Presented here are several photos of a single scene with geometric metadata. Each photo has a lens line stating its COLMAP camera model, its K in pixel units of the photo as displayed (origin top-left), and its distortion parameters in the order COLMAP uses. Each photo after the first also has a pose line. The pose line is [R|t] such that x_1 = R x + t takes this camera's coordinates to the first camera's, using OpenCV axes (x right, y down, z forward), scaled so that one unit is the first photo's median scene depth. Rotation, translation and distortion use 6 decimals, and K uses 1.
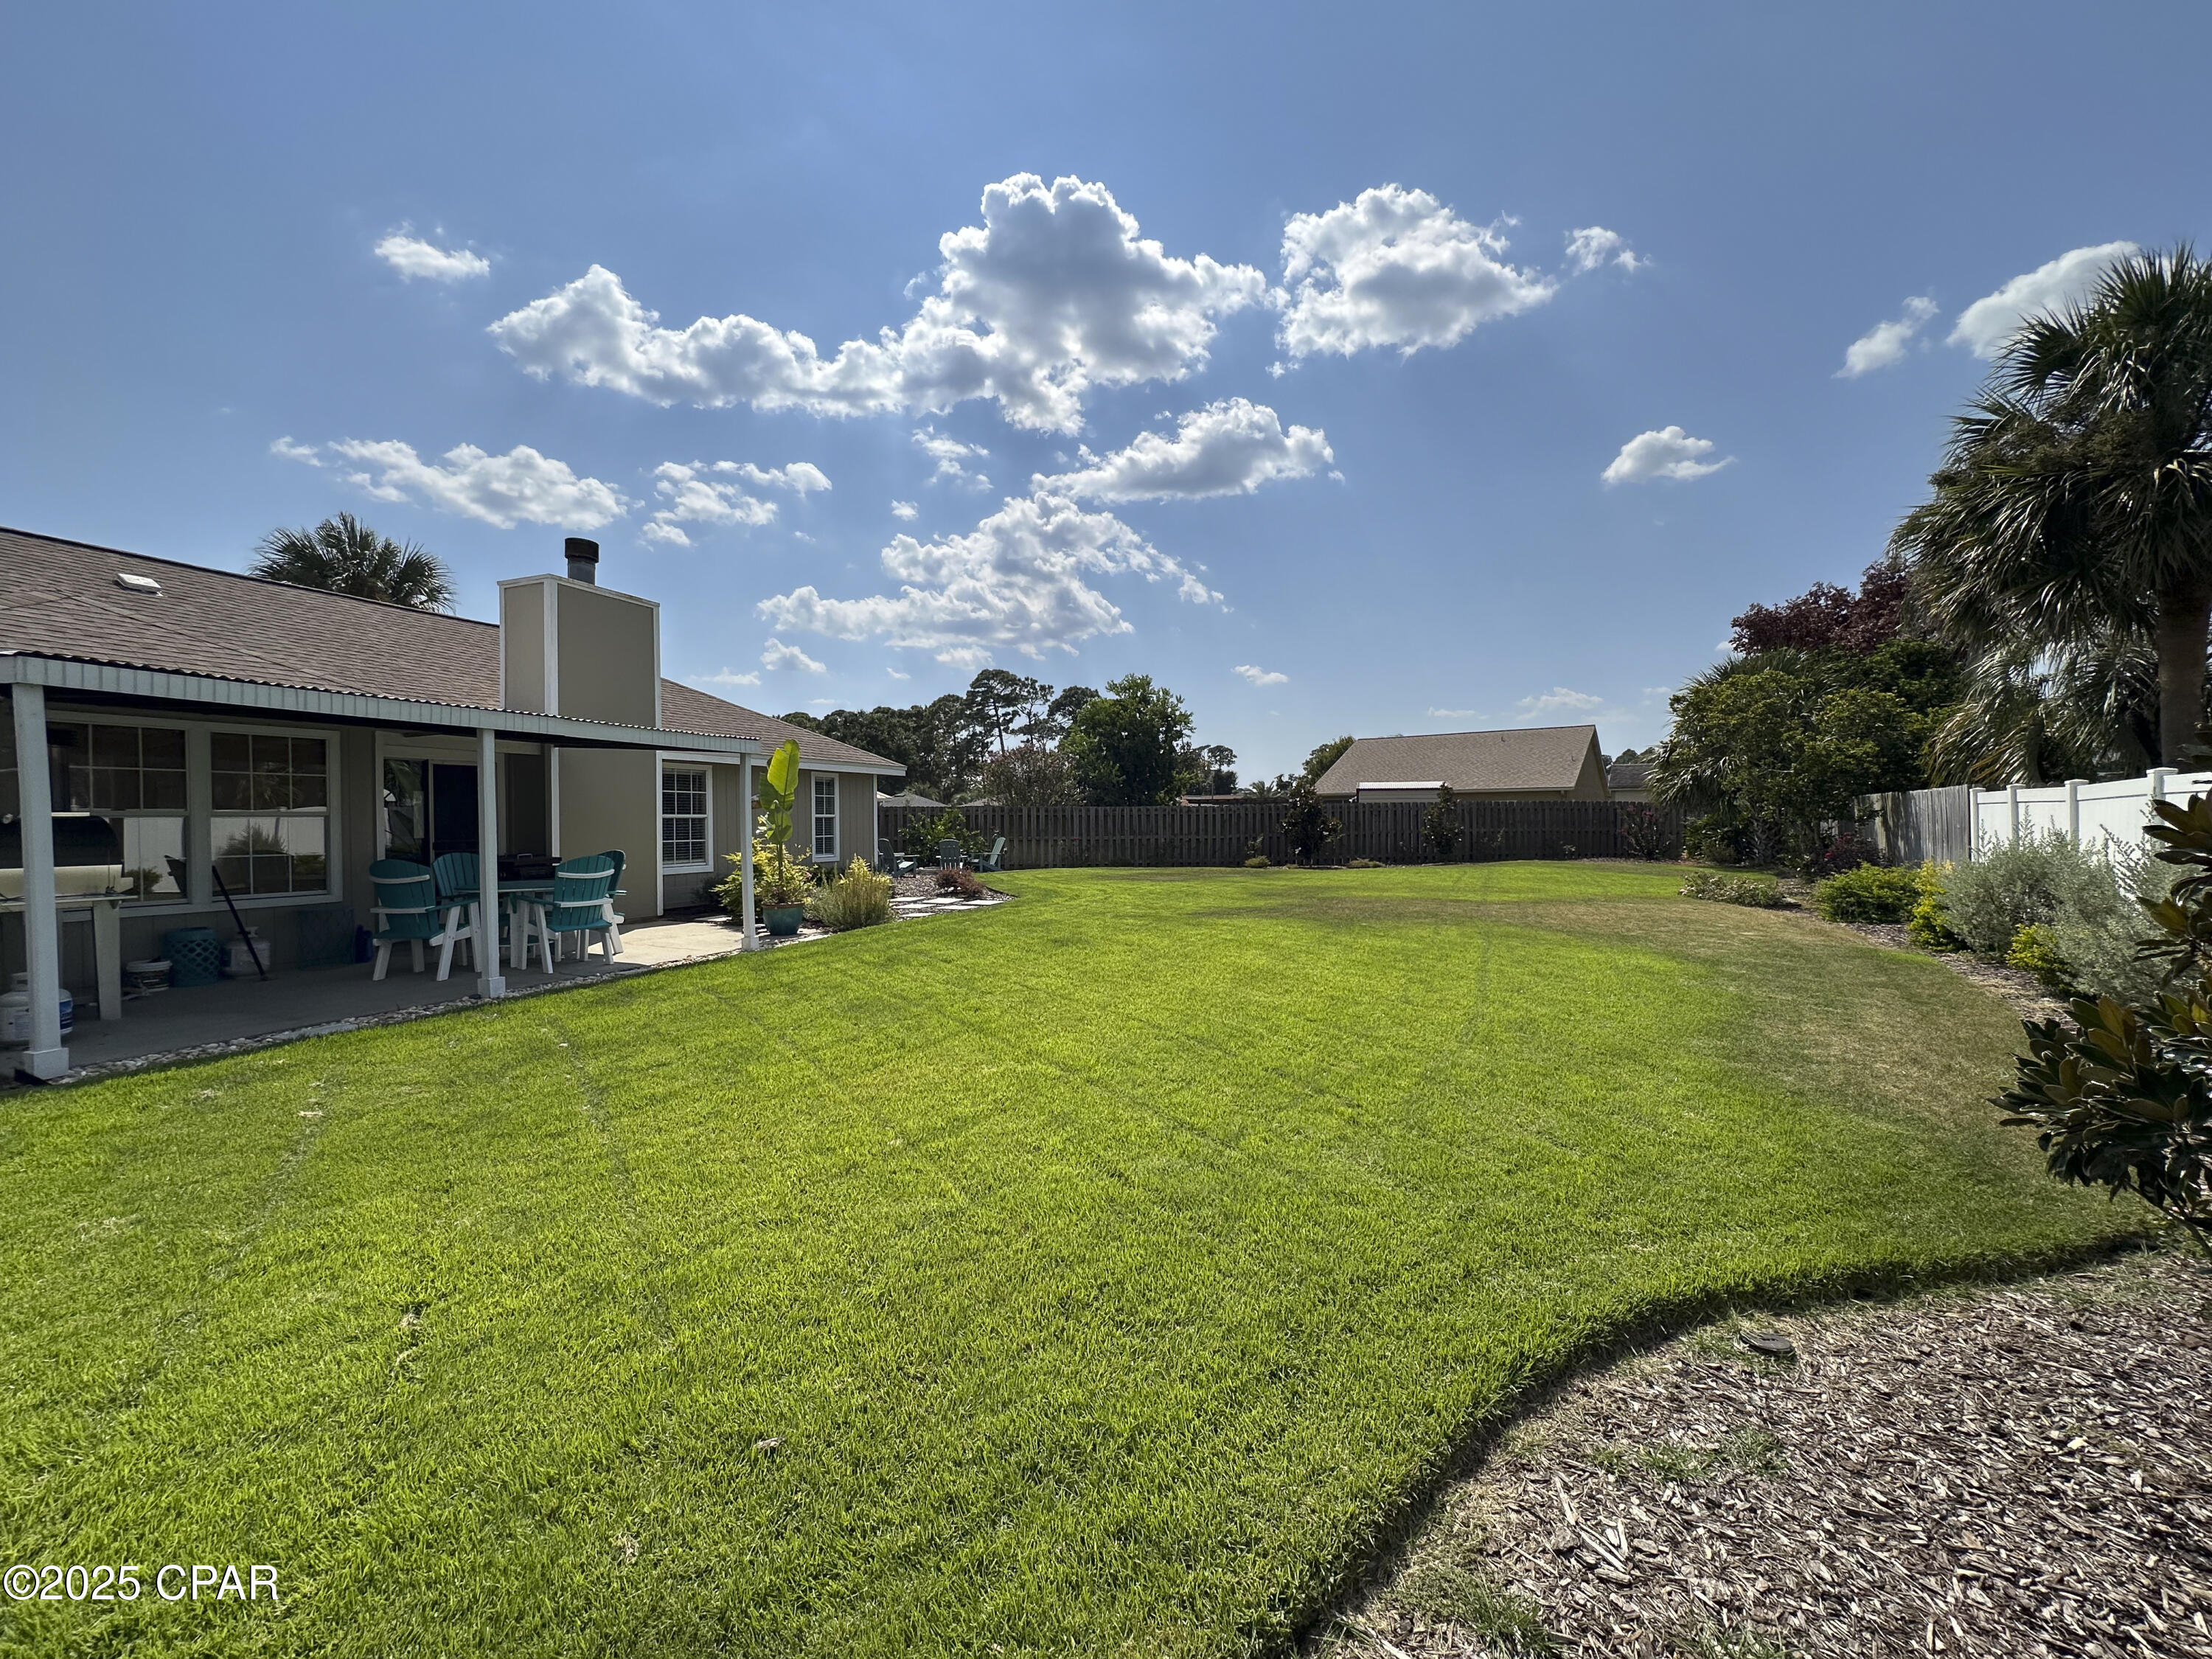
lens RADIAL K [[873.9, 0, 1106.0], [0, 873.9, 829.5], [0, 0, 1]] dist [0.019233, -0.000104]
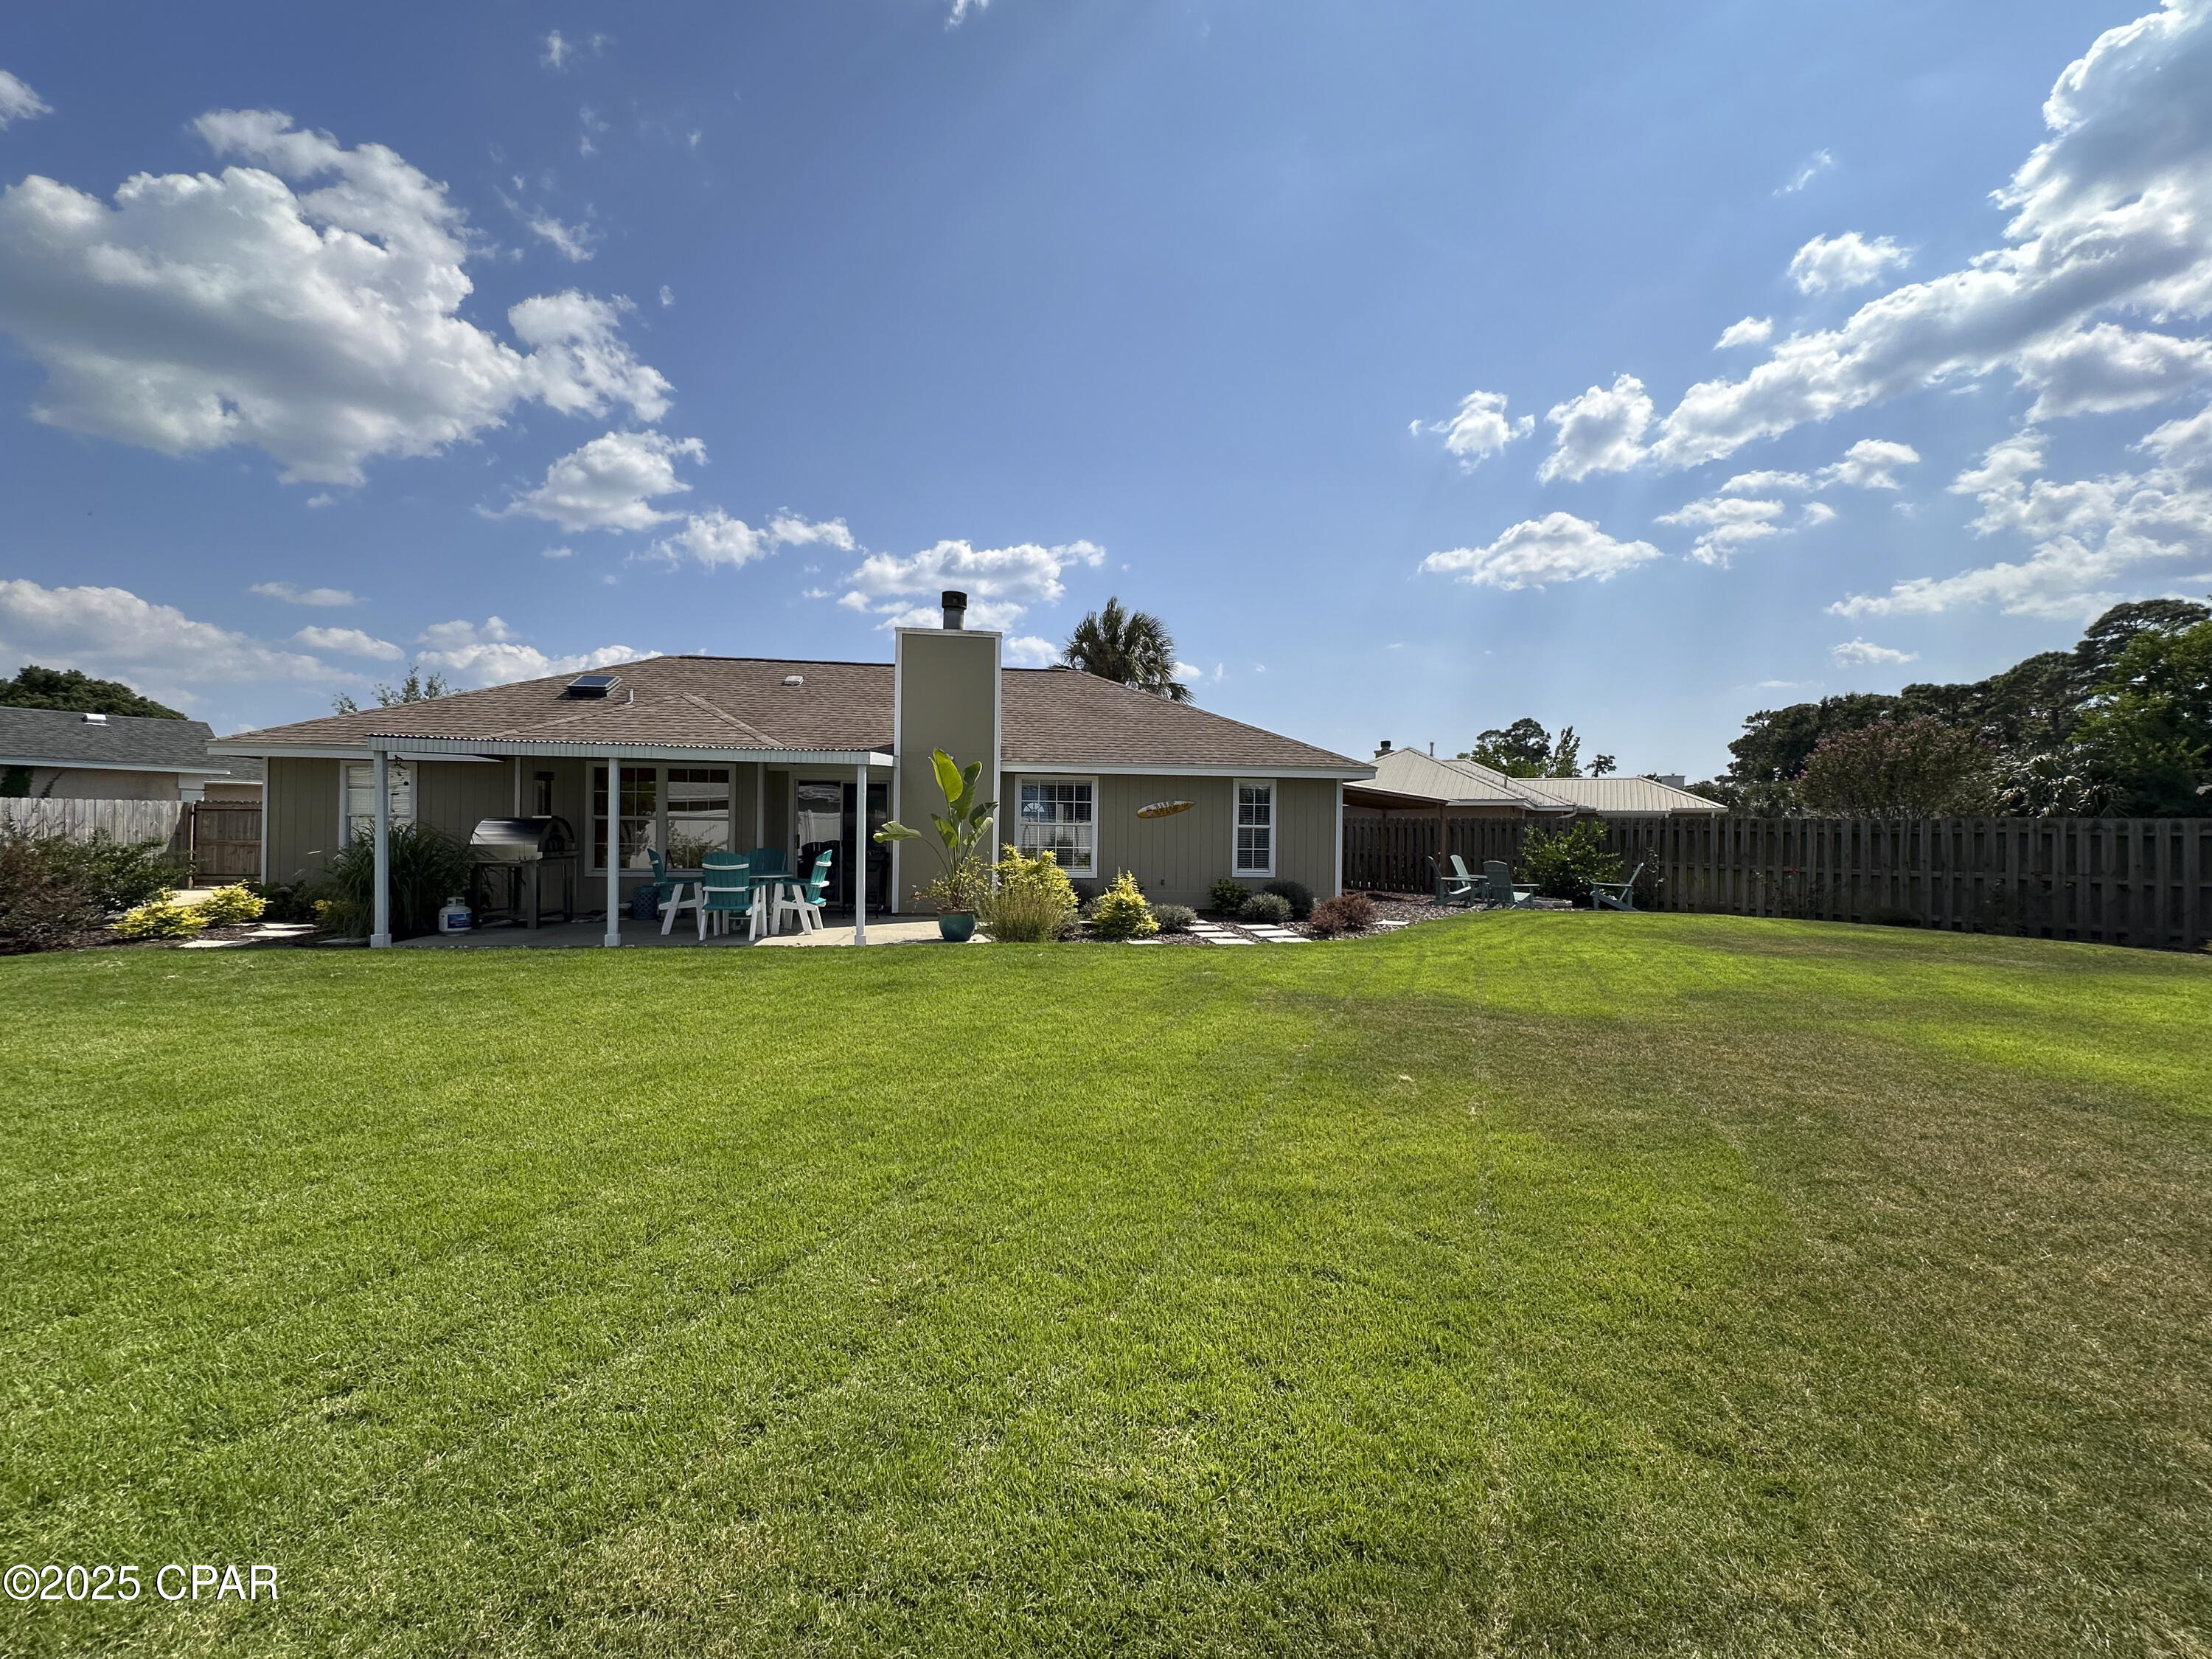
lens RADIAL K [[873.9, 0, 1106.0], [0, 873.9, 829.5], [0, 0, 1]] dist [0.019233, -0.000104]
pose [[0.507905, 0.011828, -0.861332, 0.247018], [-0.025914, 0.999663, -0.001553, -0.004572], [0.861023, 0.023110, 0.508040, 0.266185]]
